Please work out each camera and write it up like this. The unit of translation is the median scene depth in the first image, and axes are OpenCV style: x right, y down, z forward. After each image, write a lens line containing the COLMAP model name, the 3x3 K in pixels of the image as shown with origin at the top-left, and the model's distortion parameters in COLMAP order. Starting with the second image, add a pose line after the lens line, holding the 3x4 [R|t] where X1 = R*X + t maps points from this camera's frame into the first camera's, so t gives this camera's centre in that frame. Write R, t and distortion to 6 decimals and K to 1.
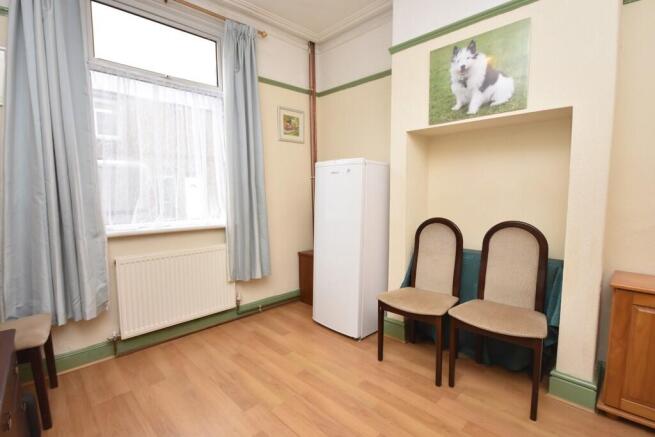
lens RADIAL K [[300.9, 0, 327.5], [0, 300.9, 218.5], [0, 0, 1]] dist [0.001281, -0.011694]
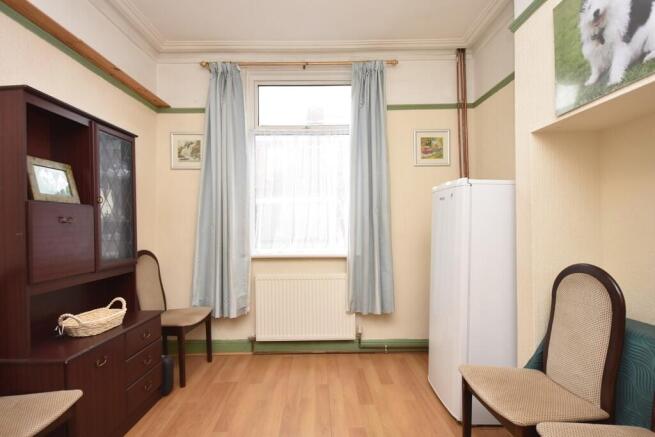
lens RADIAL K [[313.9, 0, 327.1], [0, 313.9, 220.2], [0, 0, 1]] dist [0.001286, -0.014564]
pose [[0.731209, -0.010421, -0.682074, 0.375401], [-0.054265, 0.995826, -0.073388, -0.014902], [0.679992, 0.090675, 0.727591, 0.178881]]
